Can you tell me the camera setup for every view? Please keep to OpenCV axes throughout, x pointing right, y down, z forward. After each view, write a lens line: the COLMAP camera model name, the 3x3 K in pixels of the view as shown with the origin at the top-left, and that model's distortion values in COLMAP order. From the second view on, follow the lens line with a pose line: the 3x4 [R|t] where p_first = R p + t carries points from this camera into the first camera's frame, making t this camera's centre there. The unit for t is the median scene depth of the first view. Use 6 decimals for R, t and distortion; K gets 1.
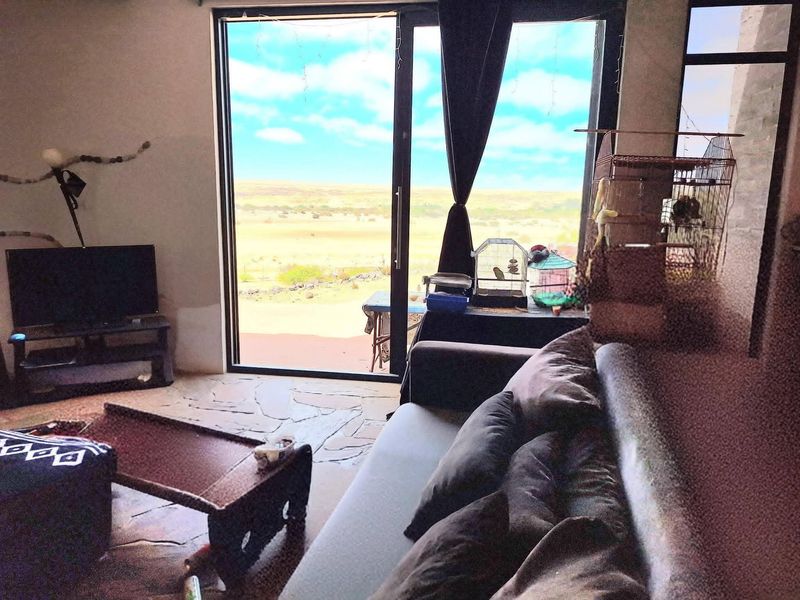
lens RADIAL K [[565.7, 0, 389.0], [0, 565.7, 300.1], [0, 0, 1]] dist [0.027972, -0.002619]
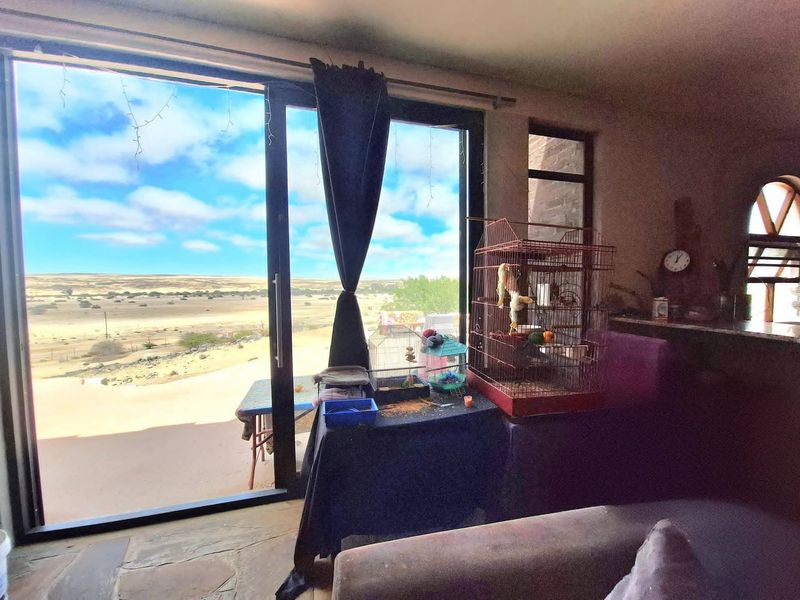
lens RADIAL K [[318.3, 0, 416.4], [0, 318.3, 300.2], [0, 0, 1]] dist [-0.001196, 0.000021]
pose [[0.901715, -0.043830, 0.430103, -0.001033], [0.097151, 0.989947, -0.102796, -0.087898], [-0.421273, 0.134478, 0.896908, 0.461491]]
